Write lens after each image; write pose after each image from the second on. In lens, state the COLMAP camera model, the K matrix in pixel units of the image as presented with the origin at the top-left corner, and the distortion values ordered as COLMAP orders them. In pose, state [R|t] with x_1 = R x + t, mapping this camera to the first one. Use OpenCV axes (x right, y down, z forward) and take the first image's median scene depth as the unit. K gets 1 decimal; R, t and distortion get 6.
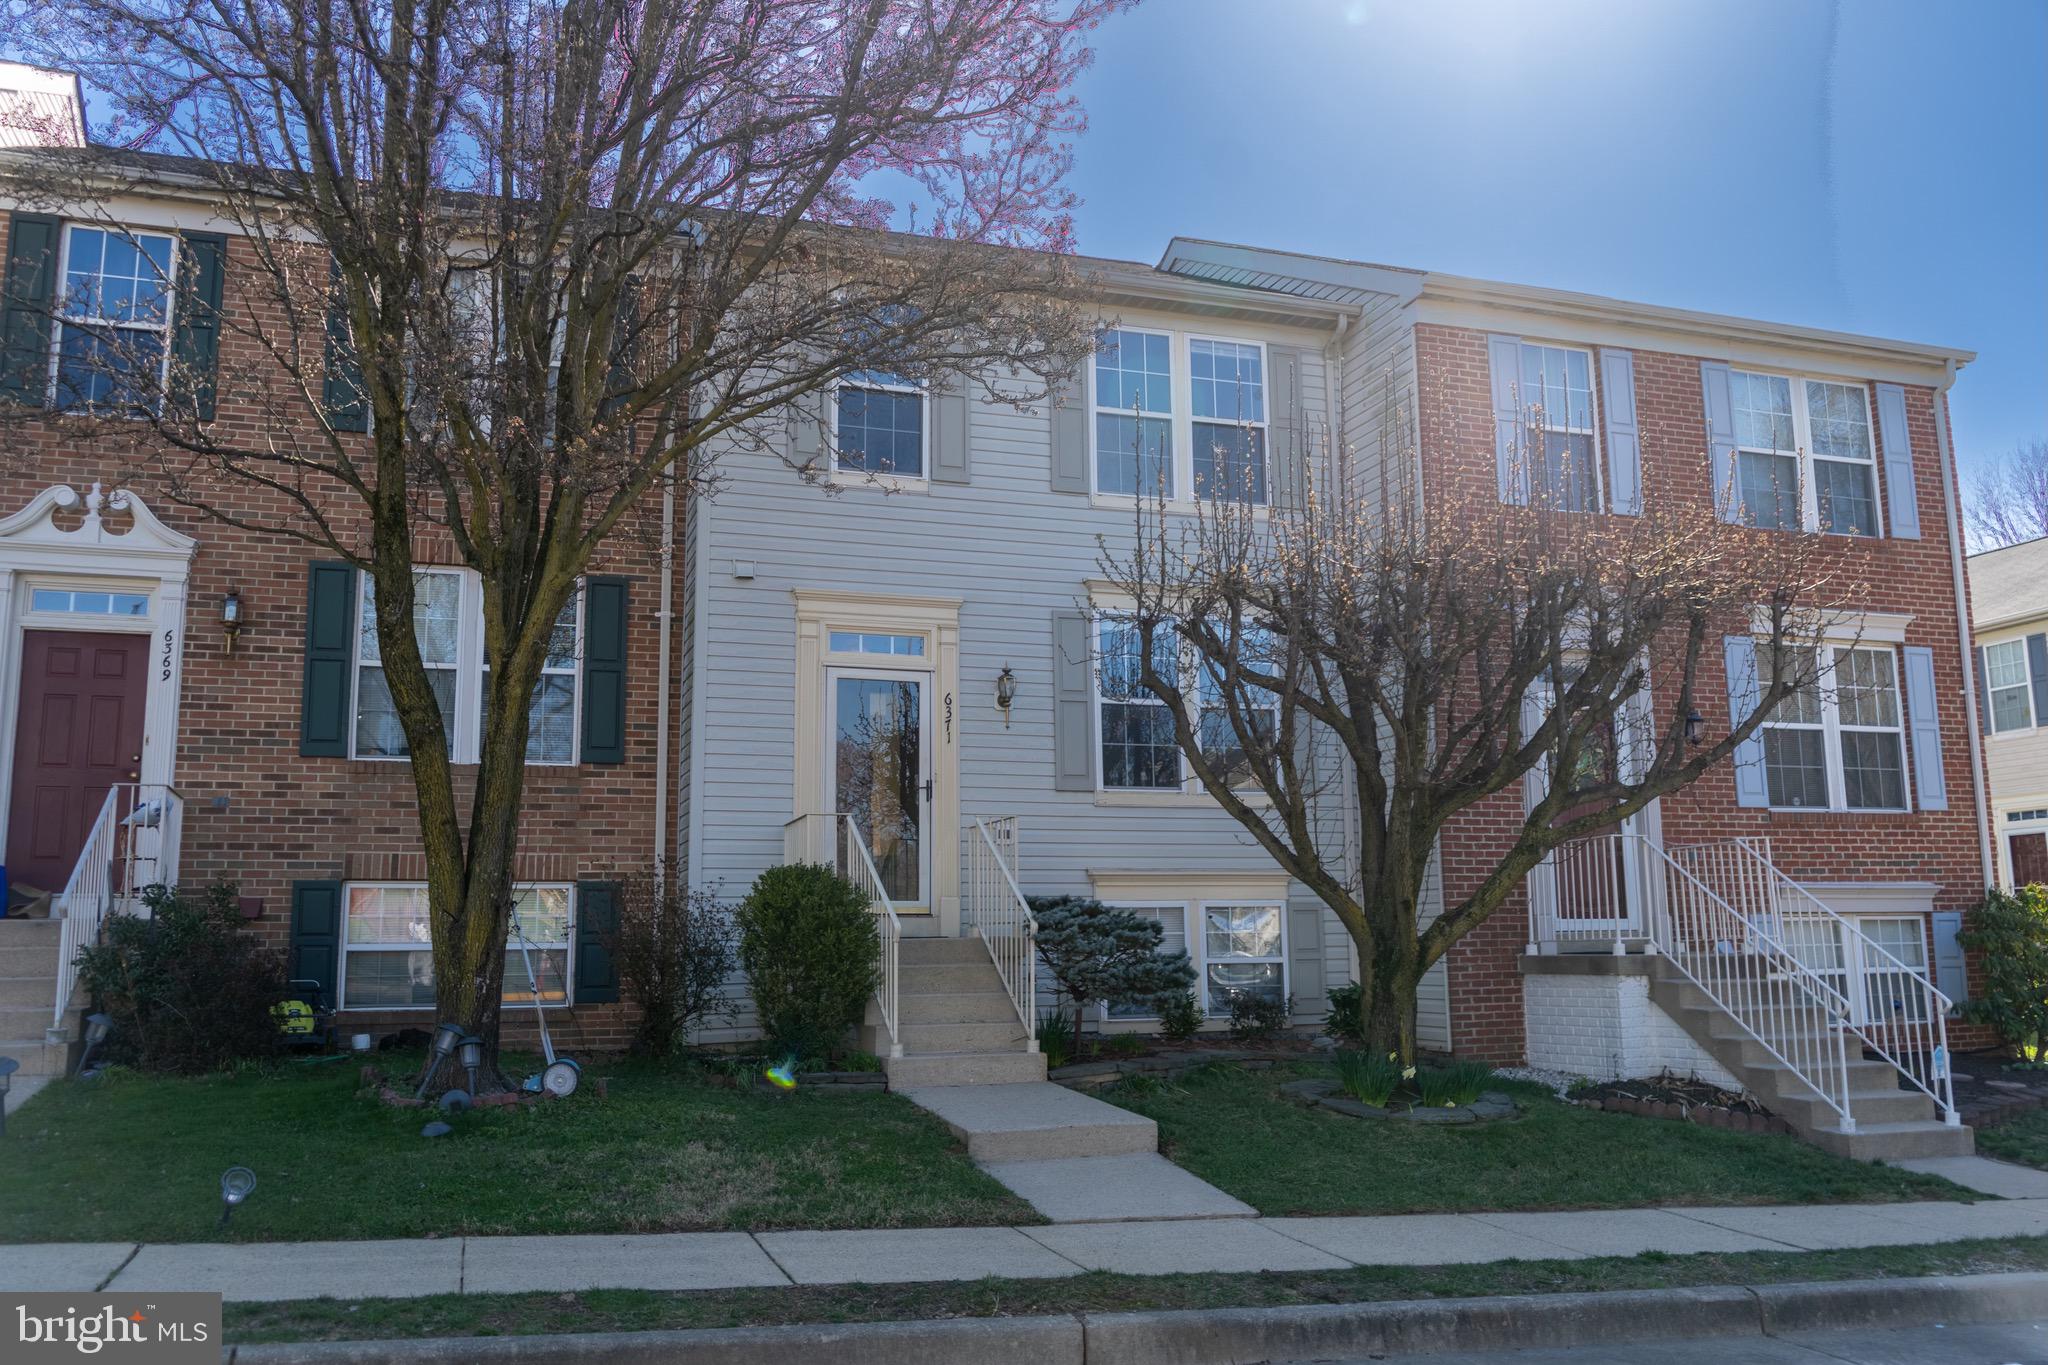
lens RADIAL K [[1644.3, 0, 1024.0], [0, 1644.3, 682.5], [0, 0, 1]] dist [-0.025160, 0.001084]
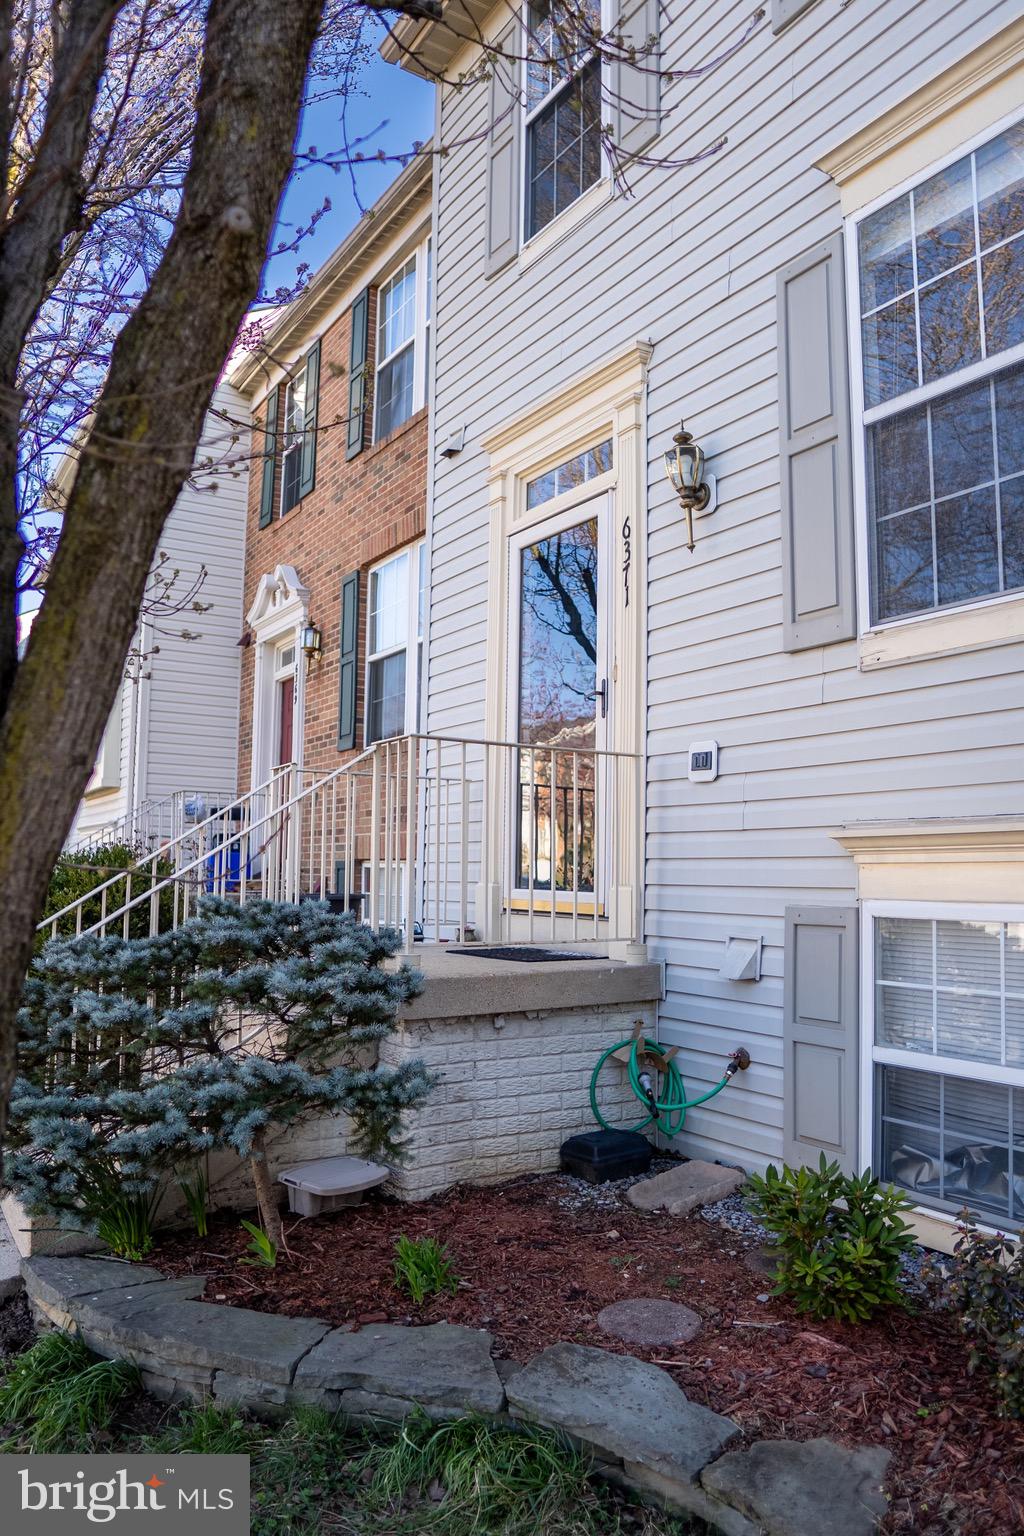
lens RADIAL K [[1097.9, 0, 510.2], [0, 1097.9, 775.3], [0, 0, 1]] dist [-0.105172, 0.062577]
pose [[0.219983, -0.075396, -0.972586, 0.300162], [0.142829, 0.988754, -0.044344, 0.104405], [0.964991, -0.129158, 0.228278, 0.883179]]
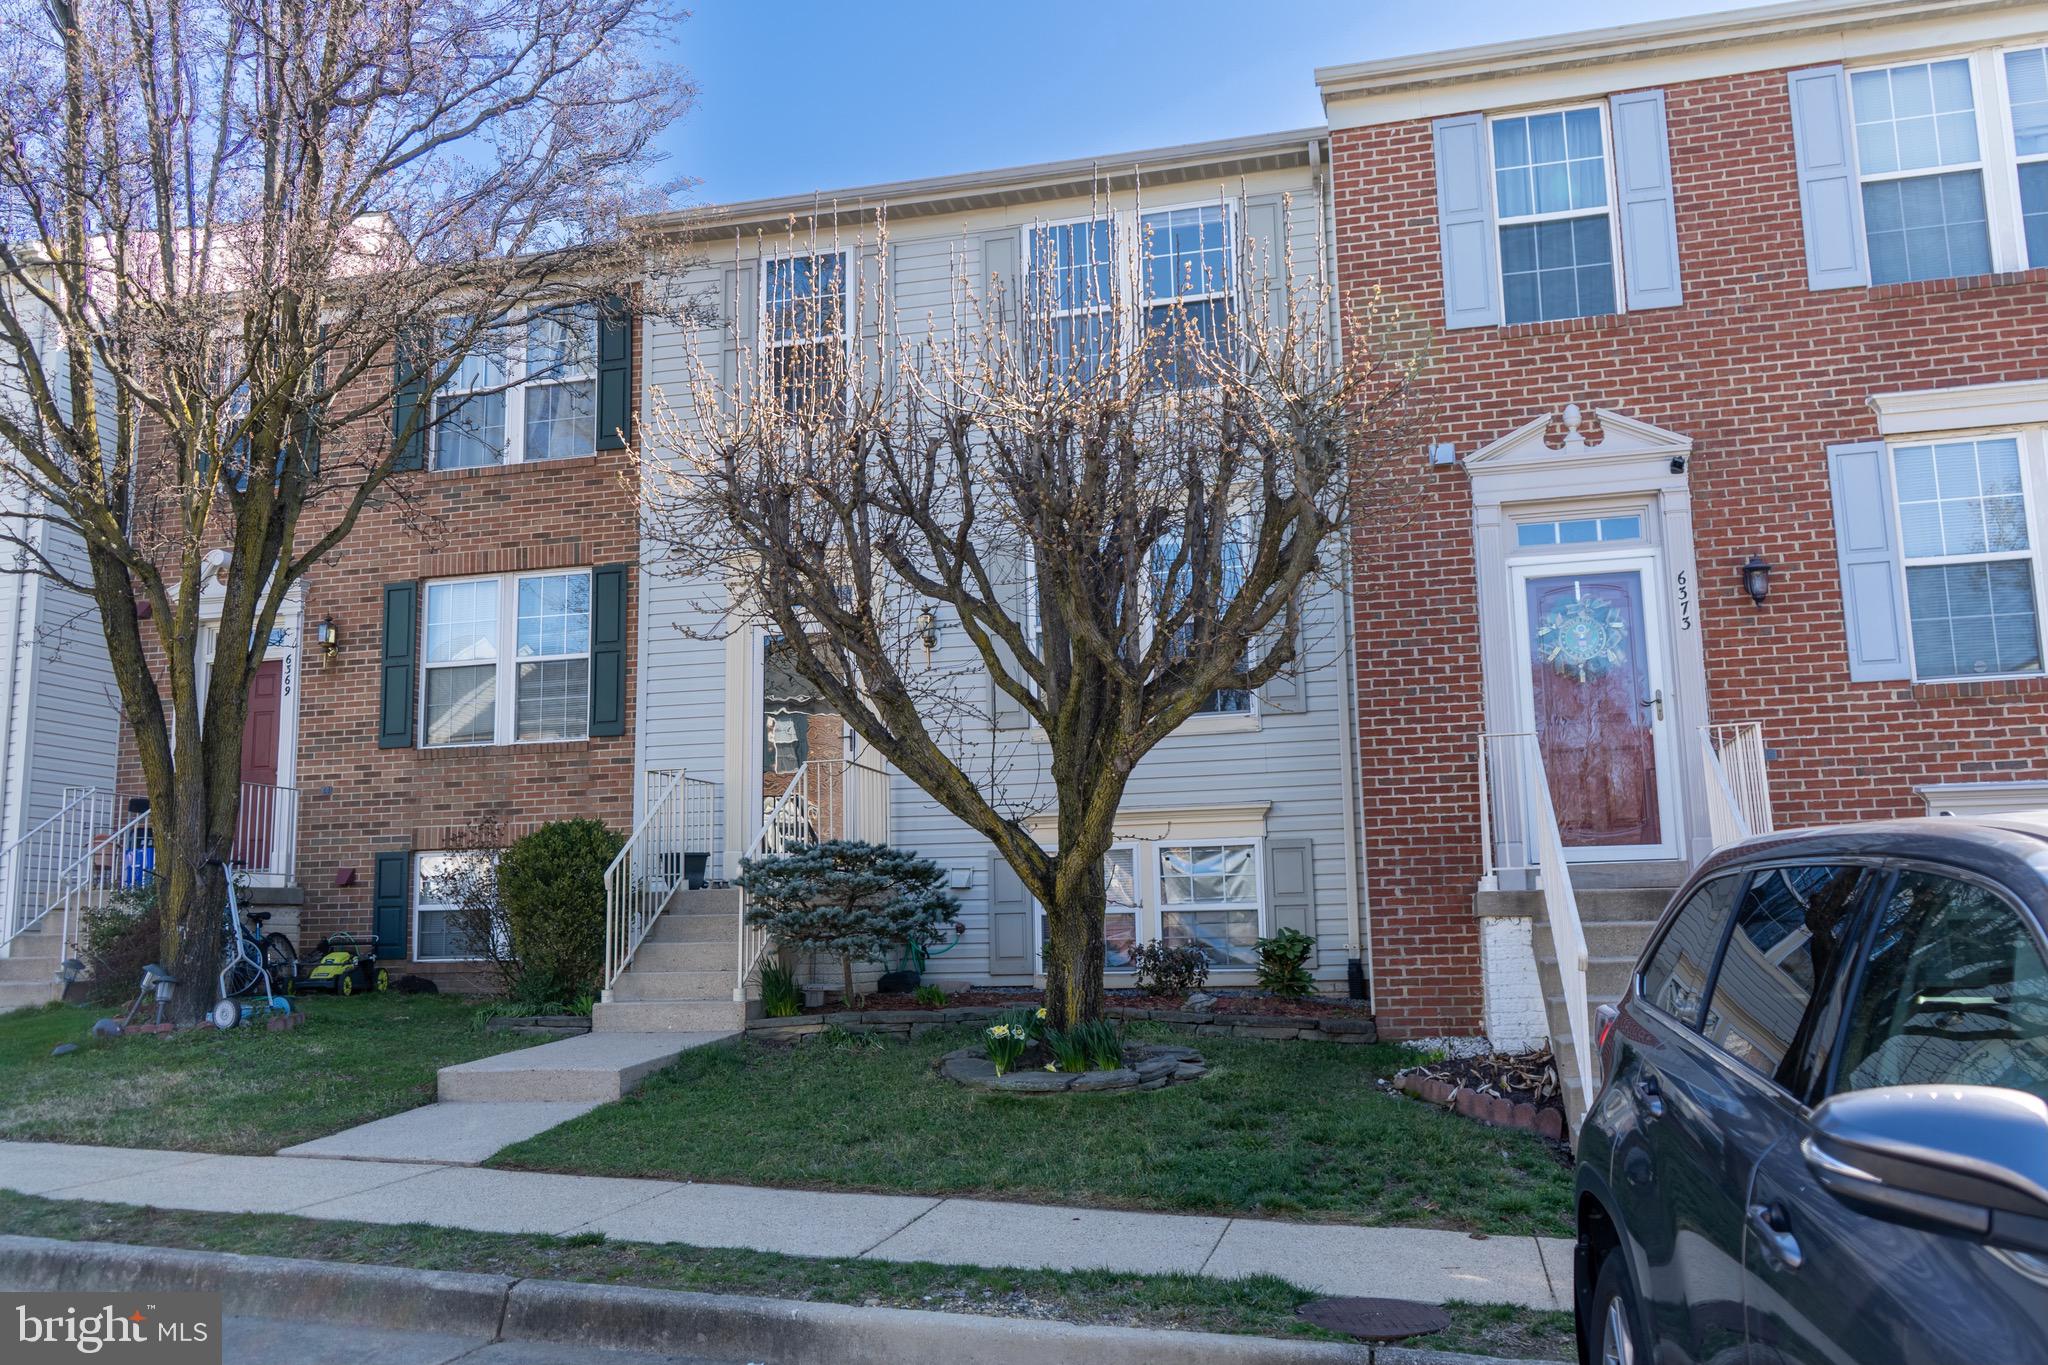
lens RADIAL K [[1634.4, 0, 1024.0], [0, 1634.4, 682.5], [0, 0, 1]] dist [-0.008547, 0.004745]
pose [[0.842971, -0.089367, -0.530485, 0.553540], [0.097514, 0.995153, -0.012690, 0.054325], [0.529048, -0.041032, 0.847599, 0.226948]]
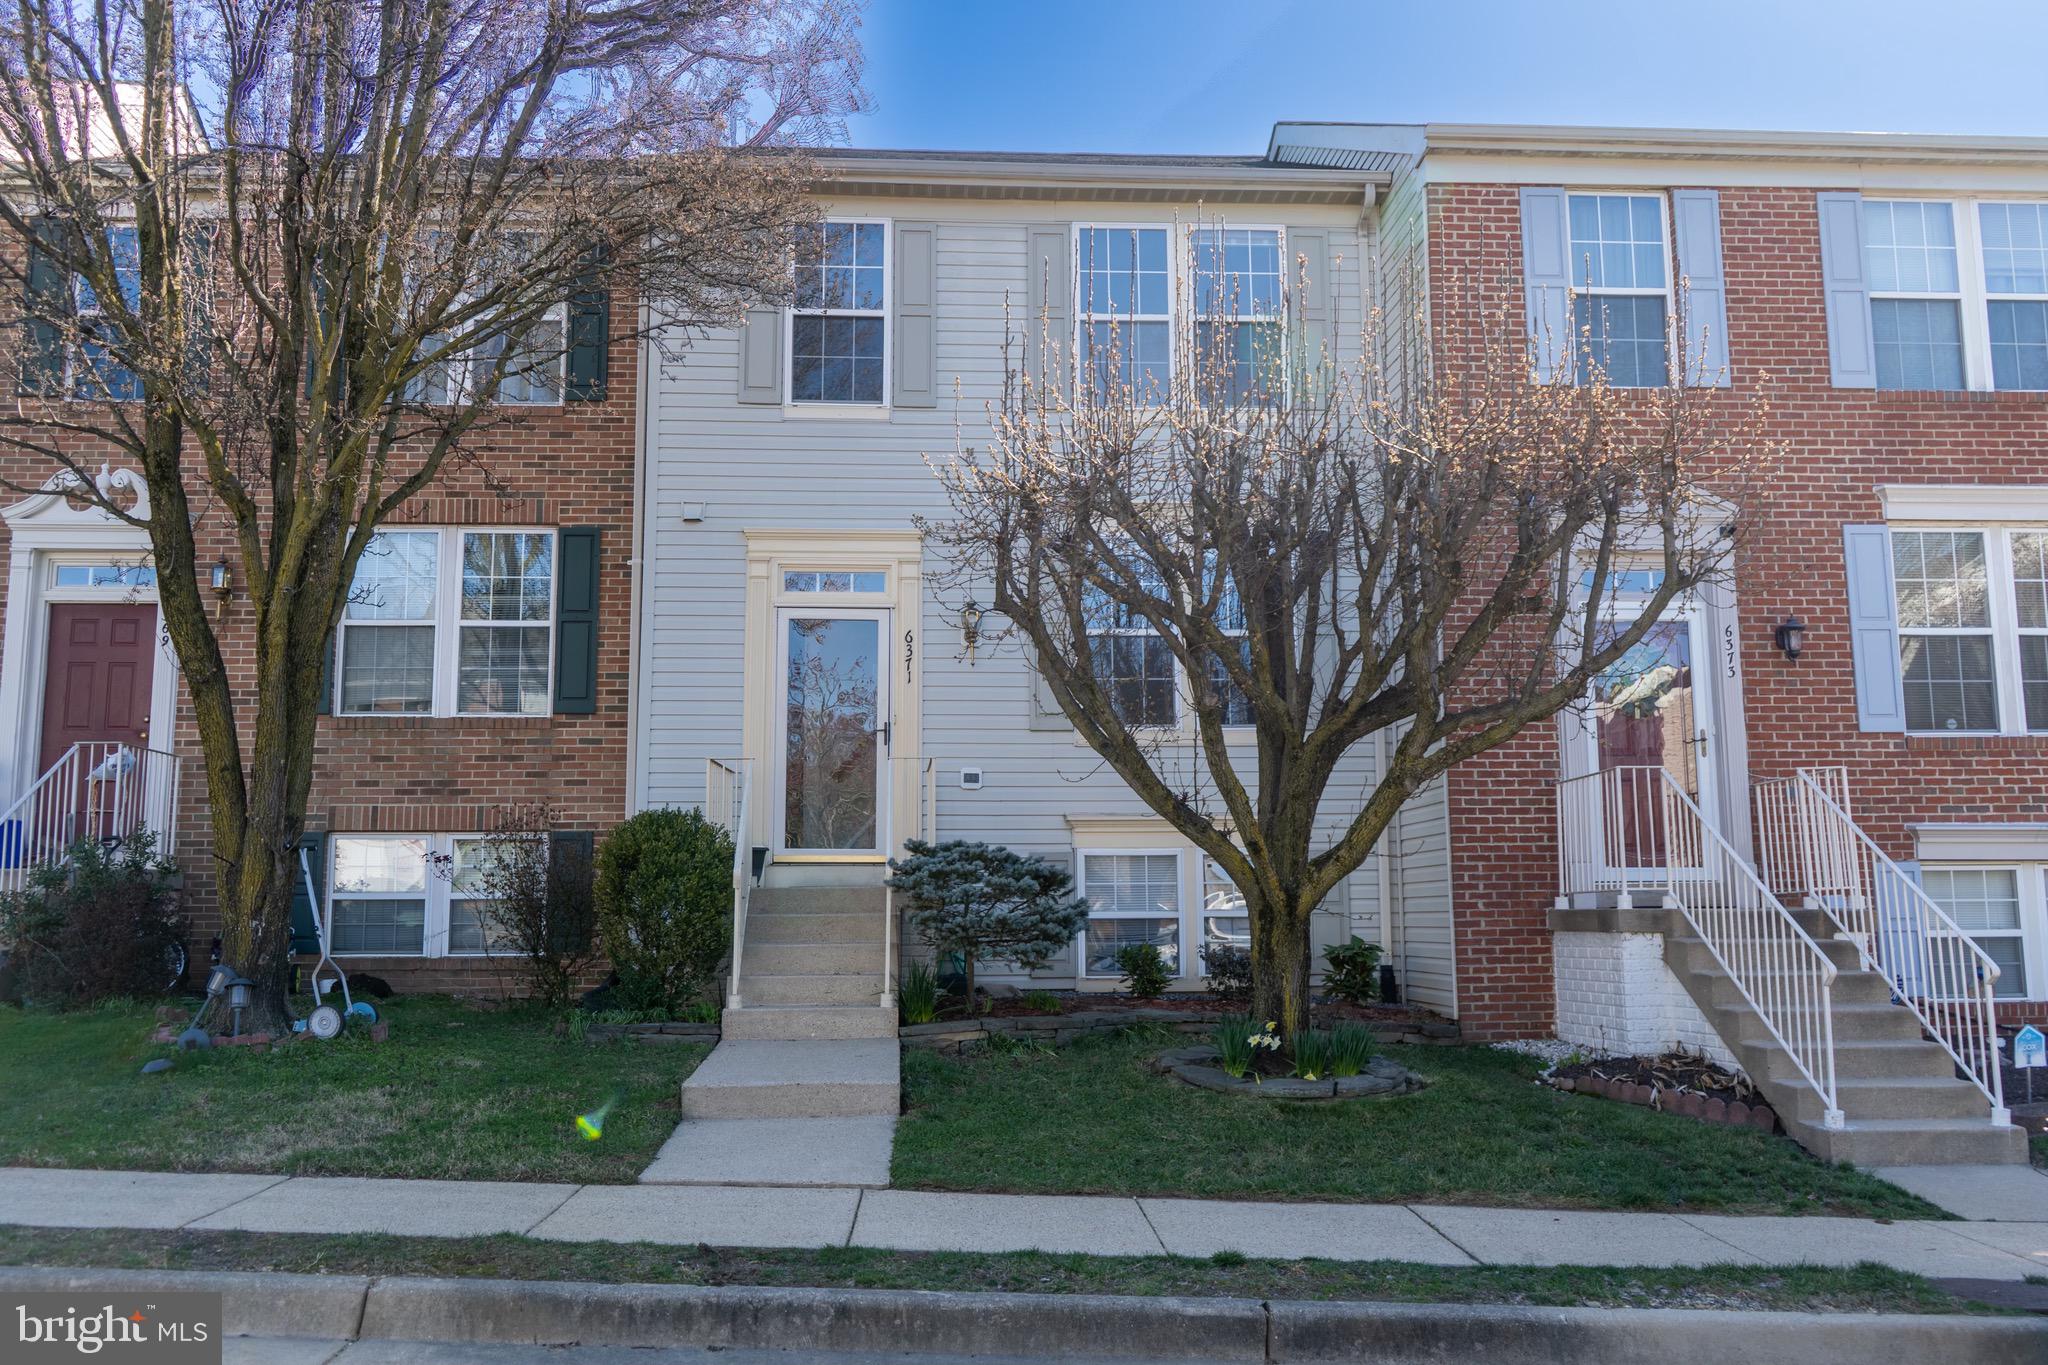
lens RADIAL K [[1682.8, 0, 1024.0], [0, 1682.8, 682.5], [0, 0, 1]] dist [-0.003757, -0.005280]
pose [[0.964059, -0.031259, -0.263844, 0.277542], [0.037845, 0.999085, 0.019916, 0.020080], [0.262980, -0.029186, 0.964360, 0.083187]]
